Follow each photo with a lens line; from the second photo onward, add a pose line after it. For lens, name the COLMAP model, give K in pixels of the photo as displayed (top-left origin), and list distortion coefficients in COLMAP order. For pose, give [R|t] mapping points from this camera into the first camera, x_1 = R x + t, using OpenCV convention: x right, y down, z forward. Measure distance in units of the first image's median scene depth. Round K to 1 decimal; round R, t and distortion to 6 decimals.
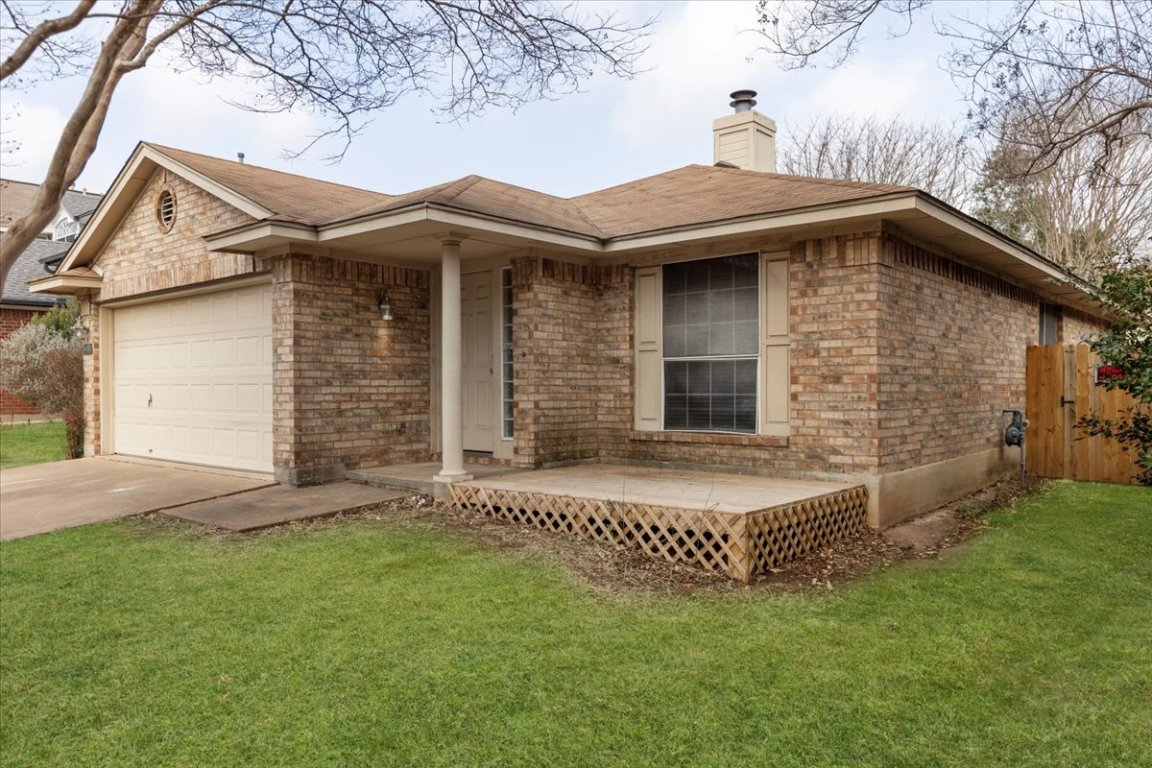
lens RADIAL K [[813.0, 0, 576.1], [0, 813.0, 384.1], [0, 0, 1]] dist [0.001091, 0.000074]
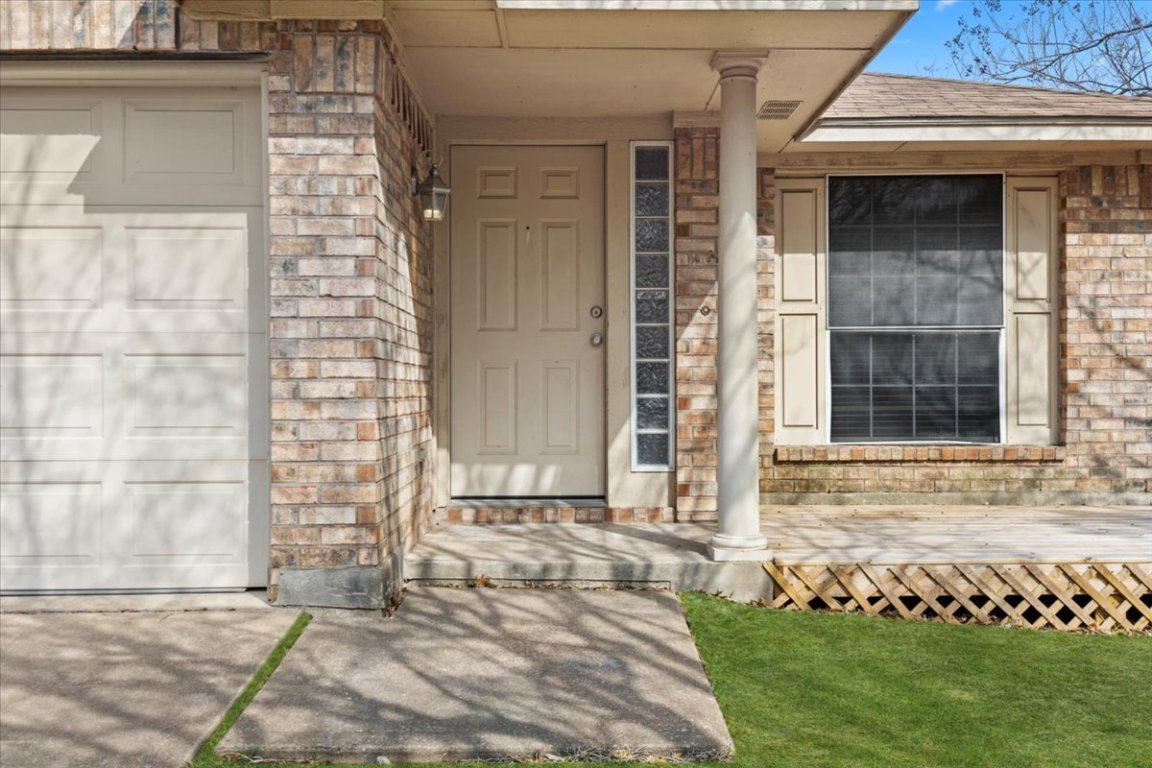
lens RADIAL K [[1056.2, 0, 576.0], [0, 1056.2, 386.5], [0, 0, 1]] dist [0.003424, 0.000000]
pose [[0.768001, 0.004919, 0.640430, -0.647896], [-0.003051, 0.999987, -0.004022, 0.020027], [-0.640441, 0.001135, 0.768006, 0.583972]]
